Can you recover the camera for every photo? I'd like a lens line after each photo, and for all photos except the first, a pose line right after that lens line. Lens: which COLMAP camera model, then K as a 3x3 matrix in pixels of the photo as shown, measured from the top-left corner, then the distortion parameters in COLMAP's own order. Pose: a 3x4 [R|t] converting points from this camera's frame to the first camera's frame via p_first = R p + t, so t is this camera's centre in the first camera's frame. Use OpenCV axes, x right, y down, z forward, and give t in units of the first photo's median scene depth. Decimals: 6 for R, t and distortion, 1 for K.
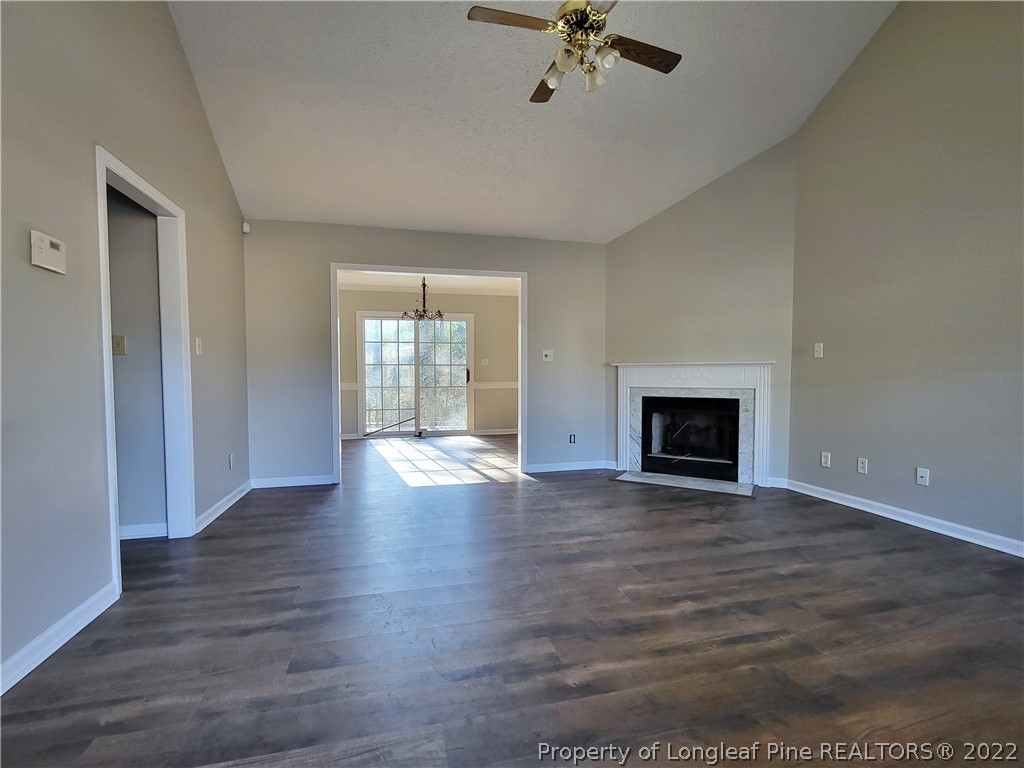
lens RADIAL K [[459.1, 0, 505.7], [0, 459.1, 390.5], [0, 0, 1]] dist [-0.000953, -0.000537]
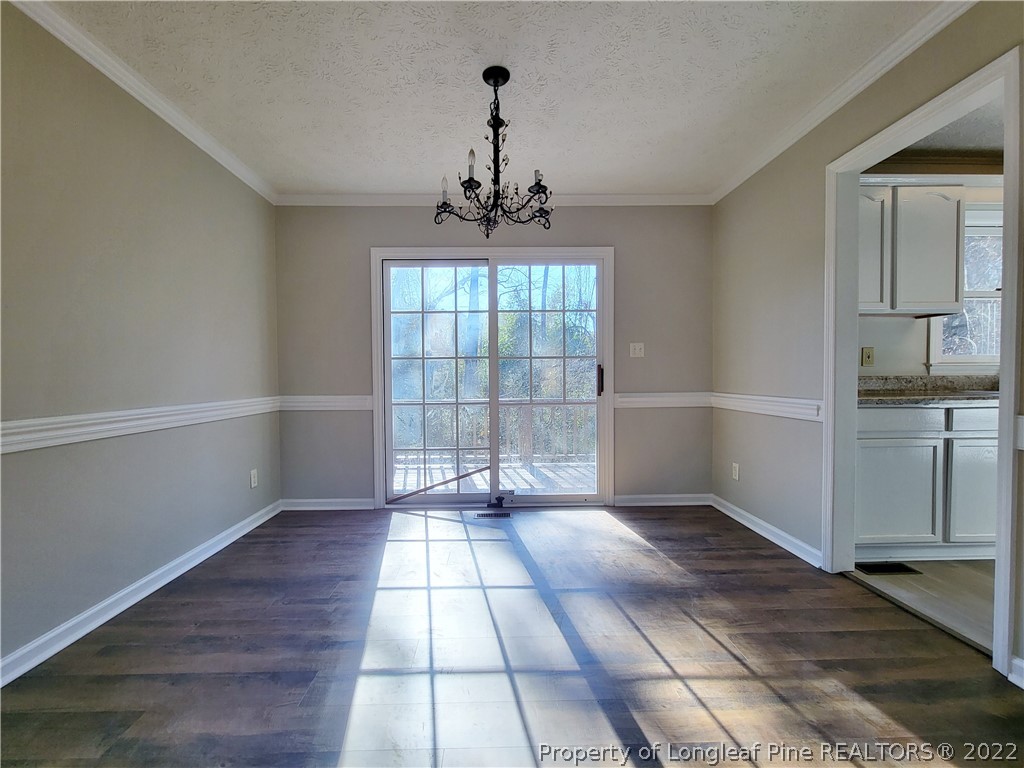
lens RADIAL K [[459.1, 0, 505.7], [0, 459.1, 390.5], [0, 0, 1]] dist [-0.000953, -0.000537]
pose [[0.975594, 0.001113, -0.219581, -0.139385], [-0.003109, 0.999957, -0.008747, -0.032078], [0.219561, 0.009217, 0.975555, 0.989387]]
